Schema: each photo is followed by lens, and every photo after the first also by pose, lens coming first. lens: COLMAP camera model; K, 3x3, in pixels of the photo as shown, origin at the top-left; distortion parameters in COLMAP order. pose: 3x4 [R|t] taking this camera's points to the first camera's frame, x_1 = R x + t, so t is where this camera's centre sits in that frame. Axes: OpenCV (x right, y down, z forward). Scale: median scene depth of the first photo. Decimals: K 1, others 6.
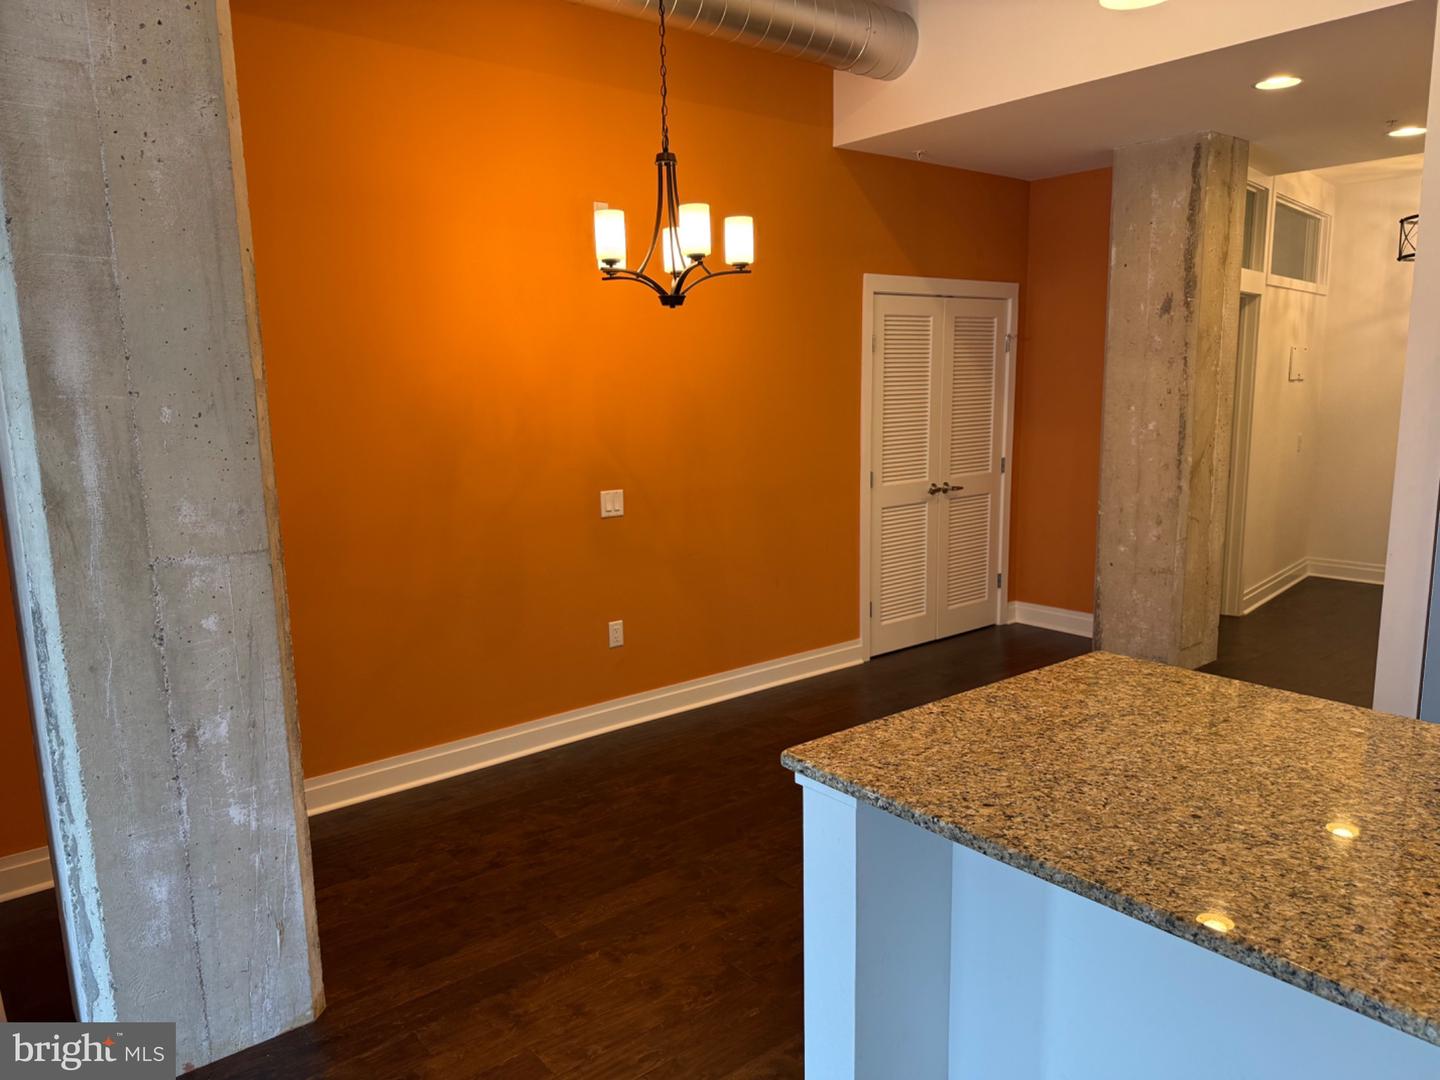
lens RADIAL K [[1015.9, 0, 715.2], [0, 1015.9, 540.9], [0, 0, 1]] dist [0.052389, -0.049728]
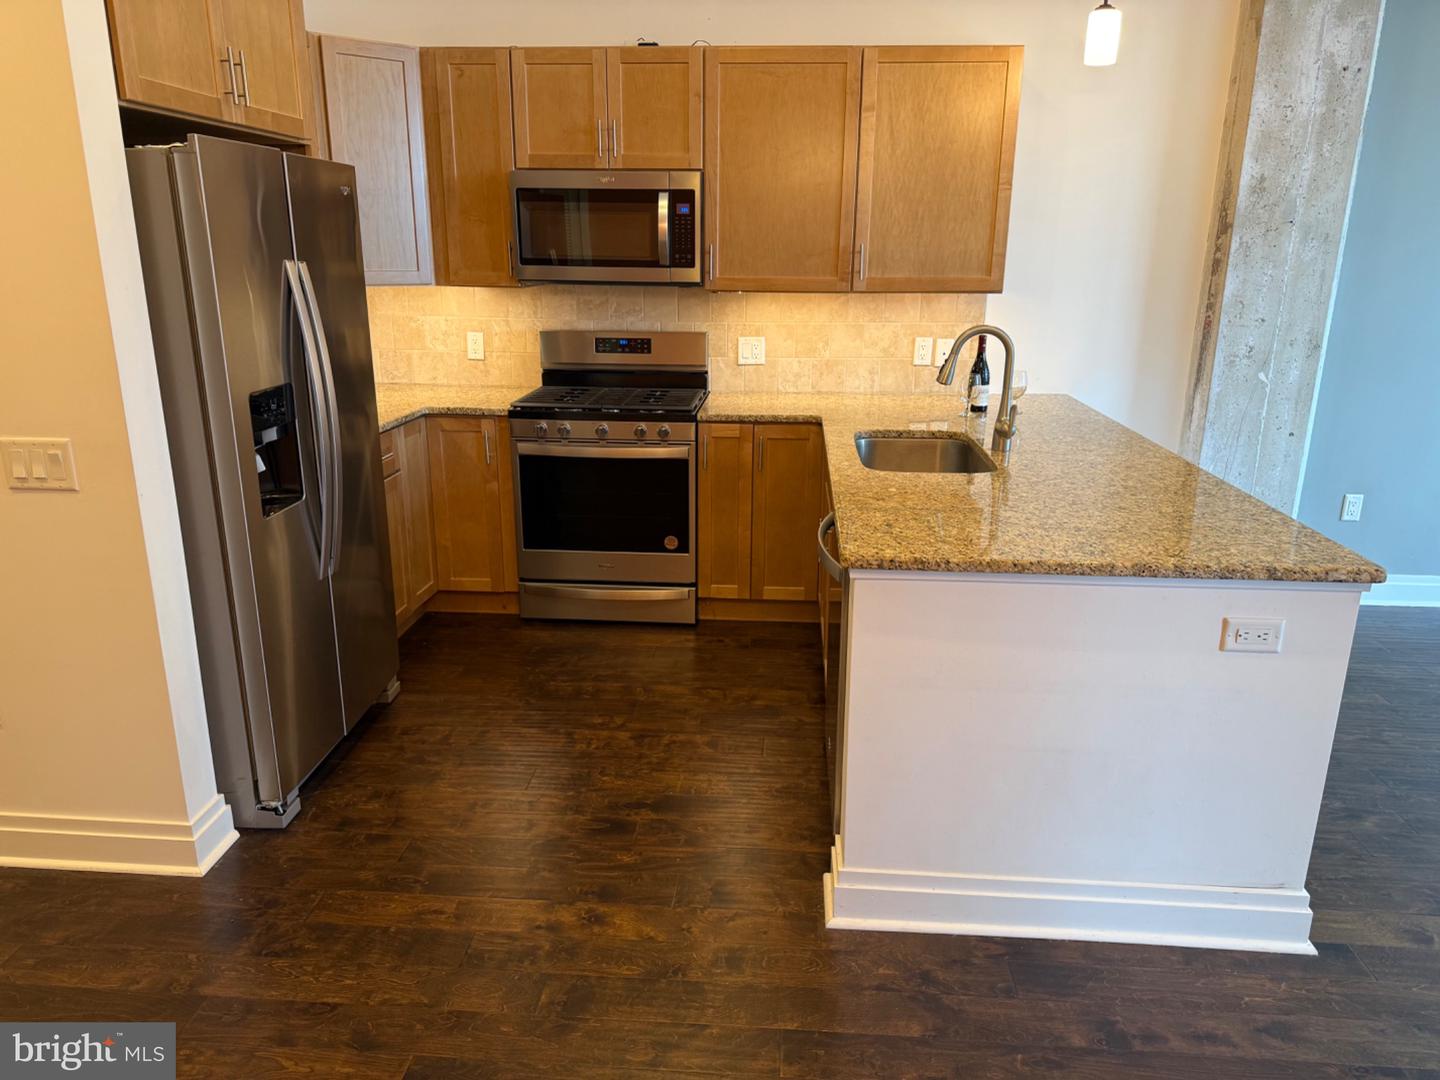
lens RADIAL K [[1015.9, 0, 733.8], [0, 1015.9, 540.9], [0, 0, 1]] dist [0.052389, -0.049728]
pose [[-0.723273, -0.182704, 0.665954, -0.055369], [0.113508, 0.919795, 0.375623, -0.111366], [-0.681169, 0.347269, -0.644525, 0.779070]]
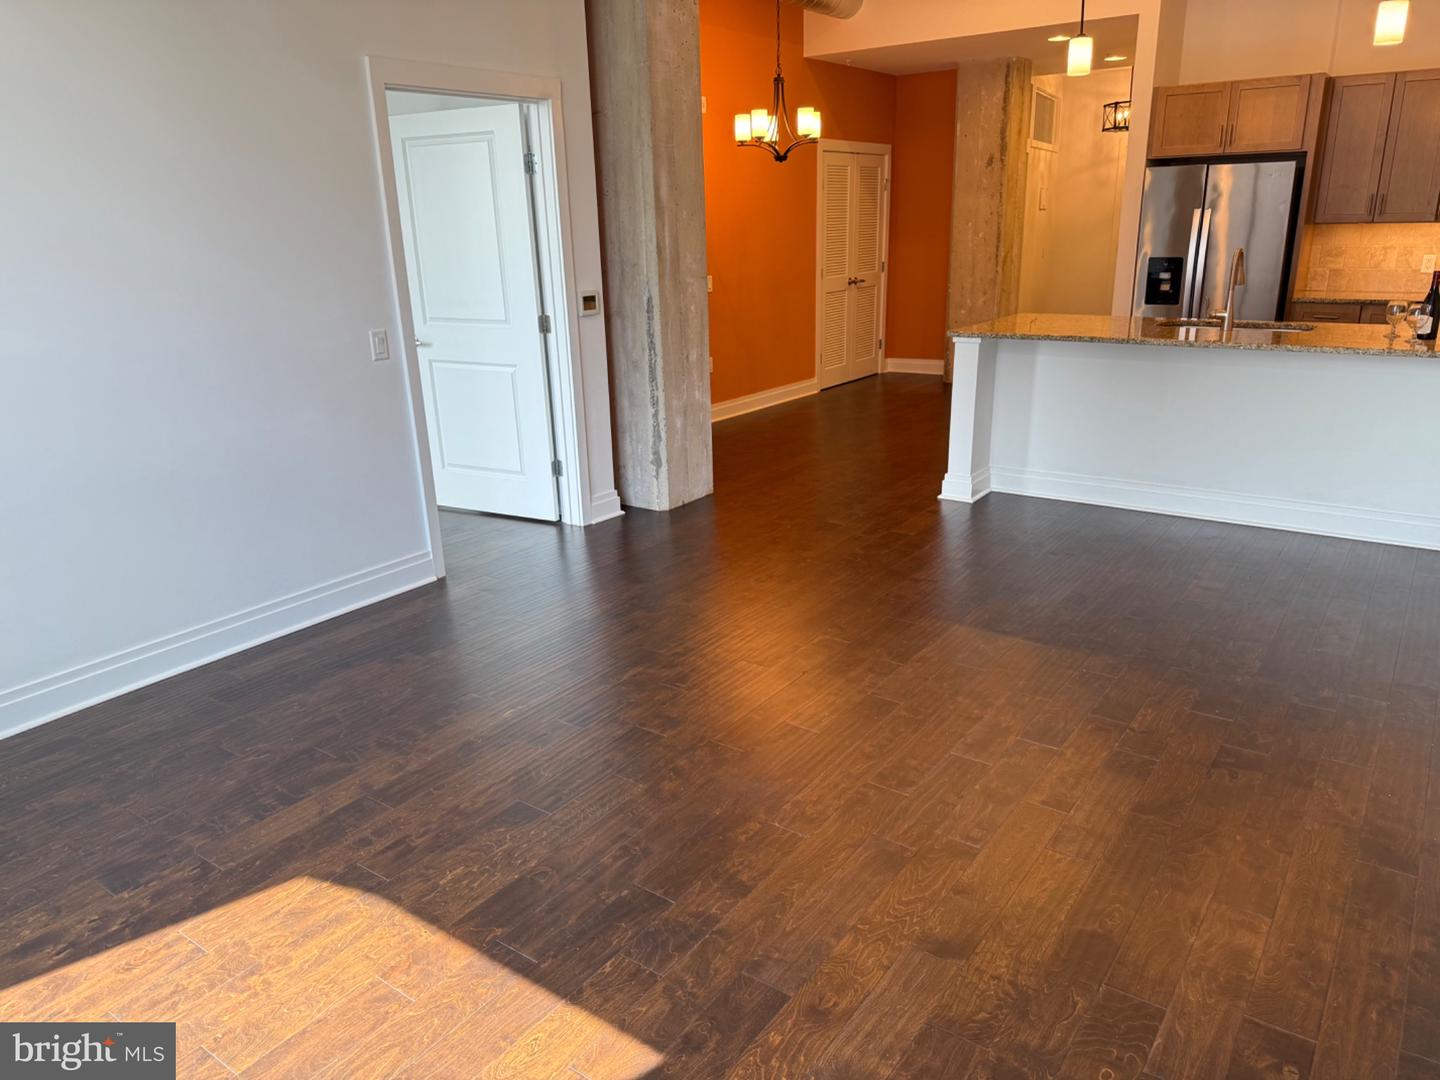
lens RADIAL K [[1015.9, 0, 722.8], [0, 1015.9, 543.2], [0, 0, 1]] dist [0.052389, -0.049728]
pose [[0.962480, -0.093471, 0.254746, -0.486484], [0.057098, 0.987544, 0.146617, 0.124795], [-0.265277, -0.126570, 0.955828, -0.599355]]
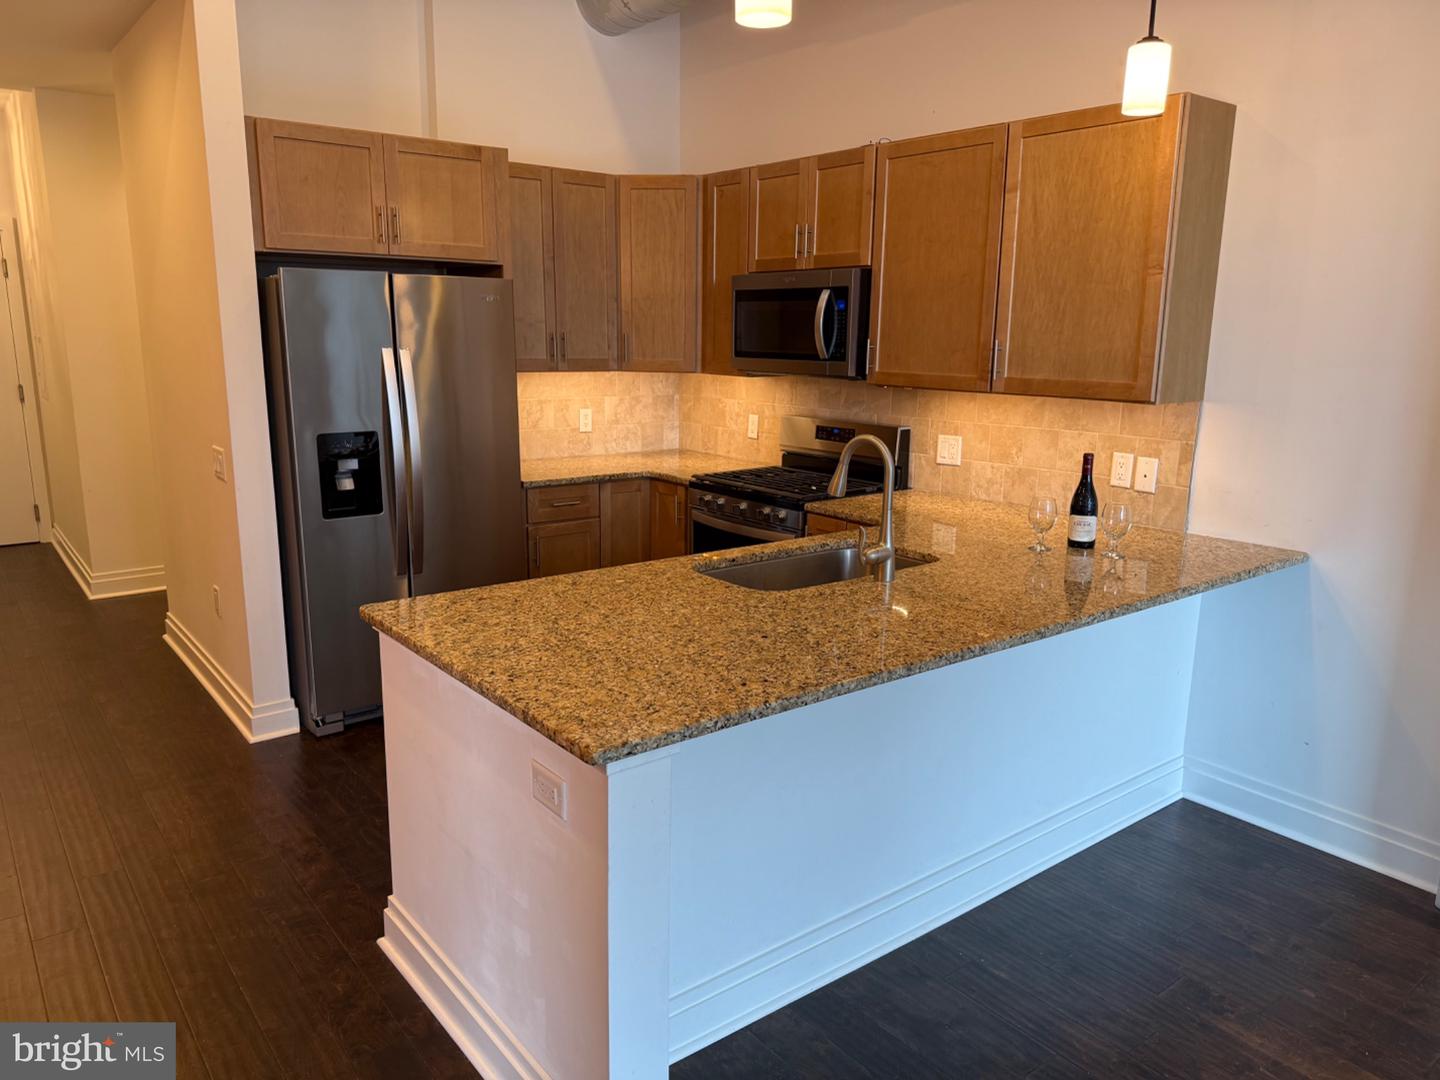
lens RADIAL K [[1015.9, 0, 725.7], [0, 1015.9, 549.8], [0, 0, 1]] dist [0.052389, -0.049728]
pose [[0.014486, -0.201296, 0.979423, -0.270214], [0.146709, 0.969353, 0.197056, -0.040668], [-0.989074, 0.140836, 0.043574, 0.298276]]
